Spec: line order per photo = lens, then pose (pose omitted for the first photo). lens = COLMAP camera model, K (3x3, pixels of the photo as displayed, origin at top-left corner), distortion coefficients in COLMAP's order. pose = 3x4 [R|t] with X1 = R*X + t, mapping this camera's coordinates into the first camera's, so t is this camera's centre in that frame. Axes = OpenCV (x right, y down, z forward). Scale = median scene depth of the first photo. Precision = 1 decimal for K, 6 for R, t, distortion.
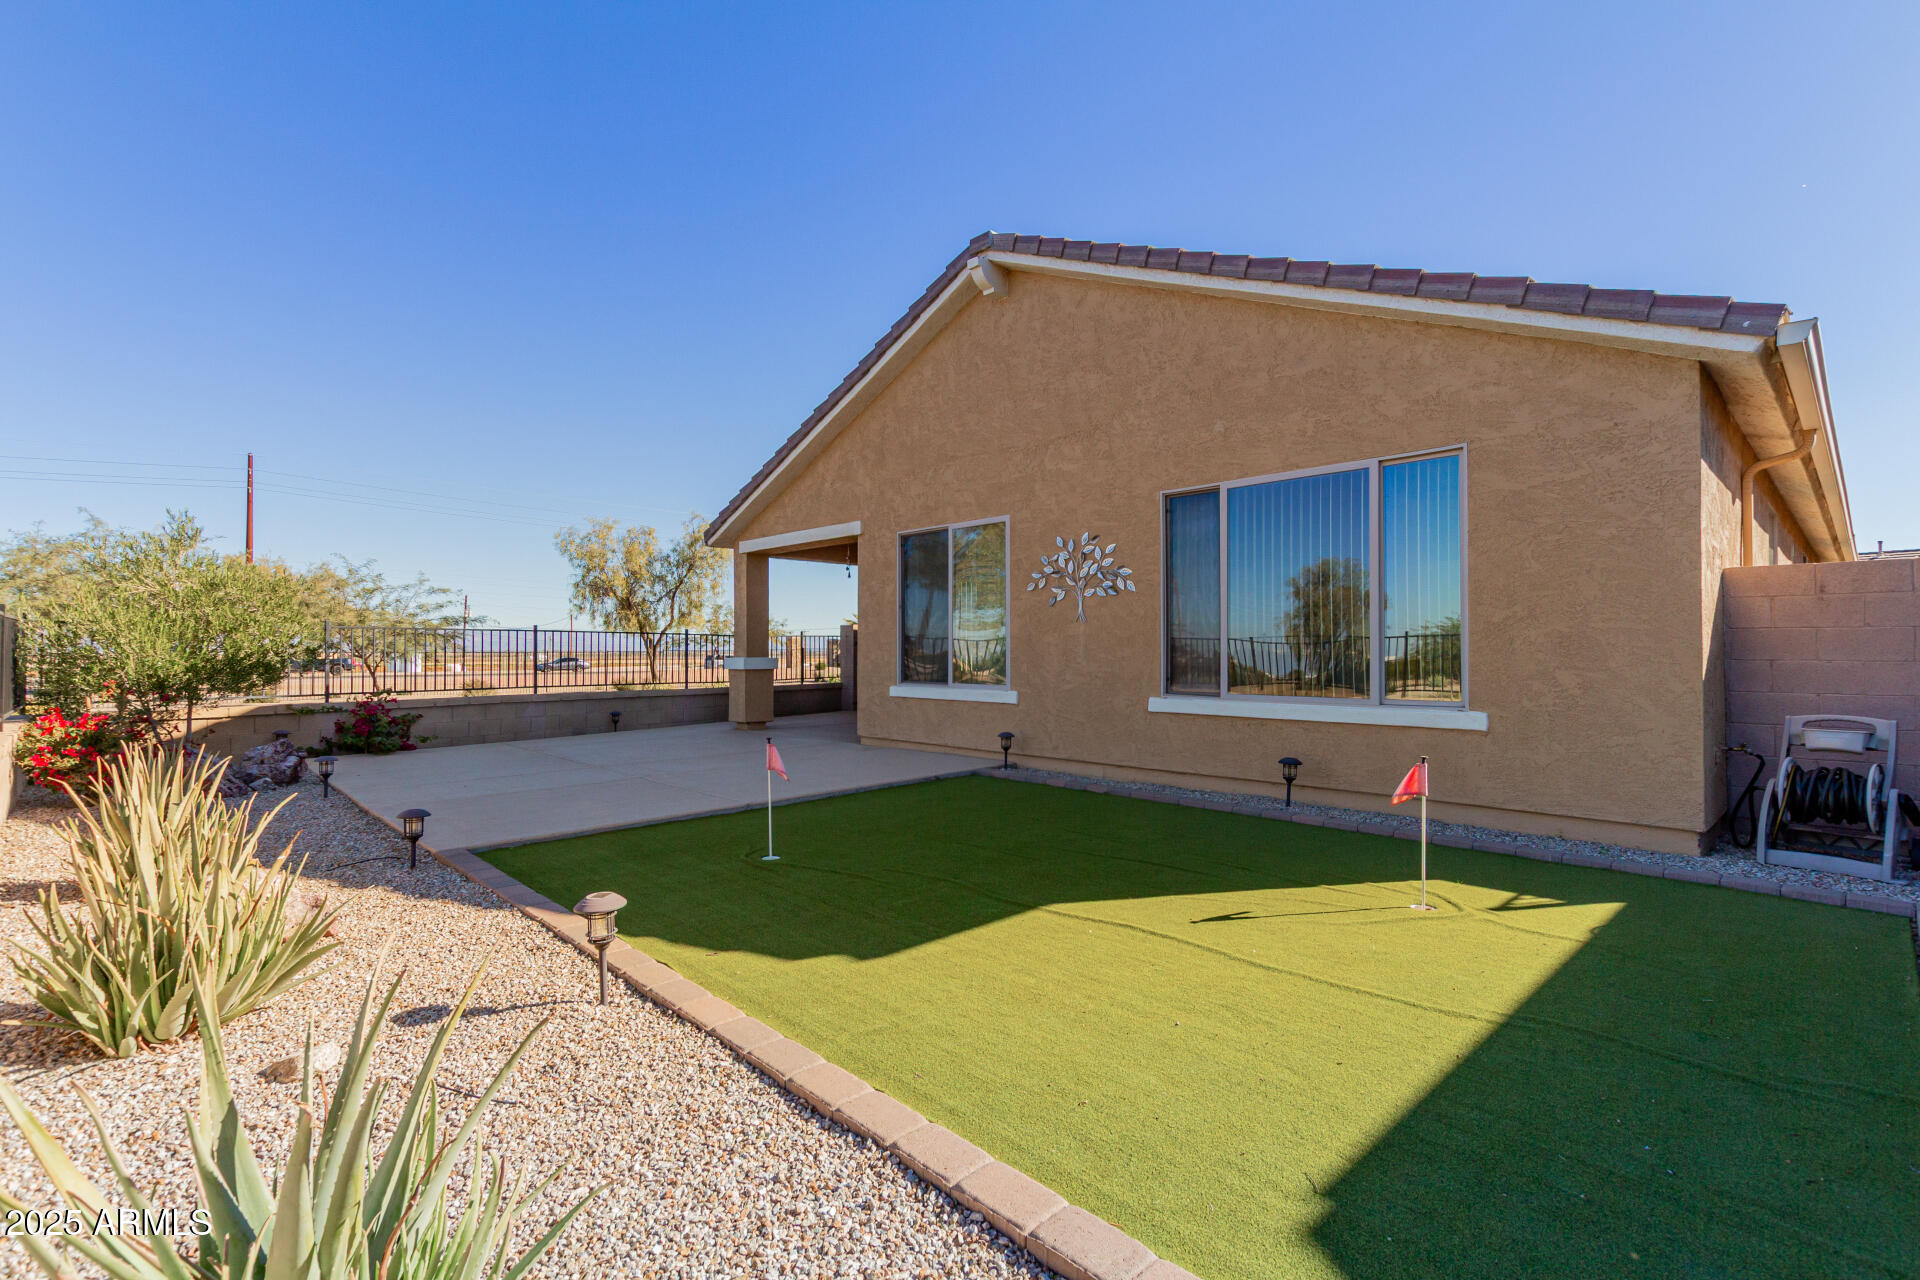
lens RADIAL K [[878.5, 0, 955.1], [0, 878.5, 642.3], [0, 0, 1]] dist [0.003433, -0.001703]
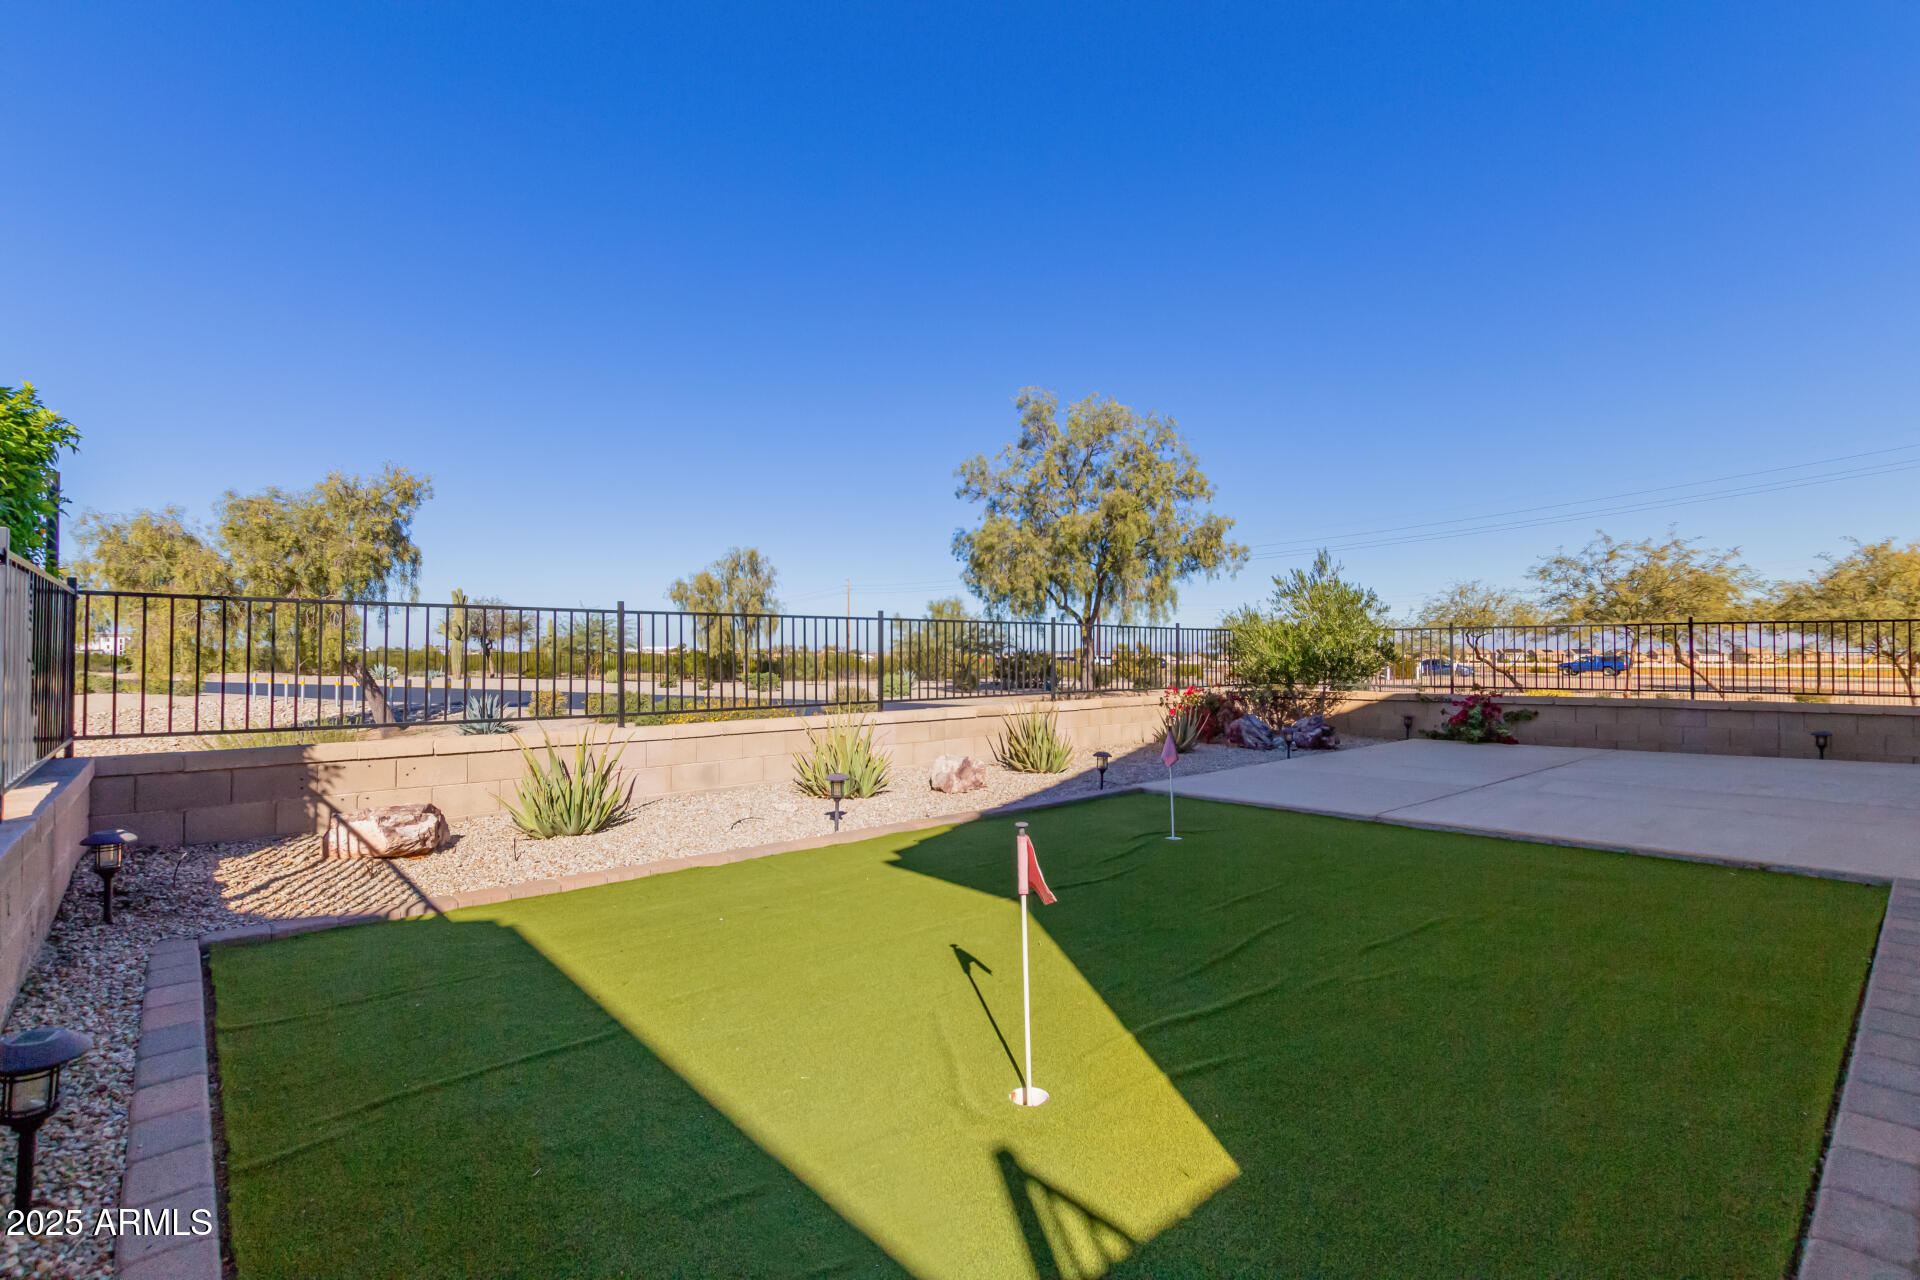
lens RADIAL K [[878.5, 0, 961.7], [0, 878.5, 647.0], [0, 0, 1]] dist [0.003433, -0.001703]
pose [[-0.031559, -0.008339, -0.999467, 0.410706], [0.009324, 0.999919, -0.008637, 0.011007], [0.999458, -0.009592, -0.031479, 0.372772]]
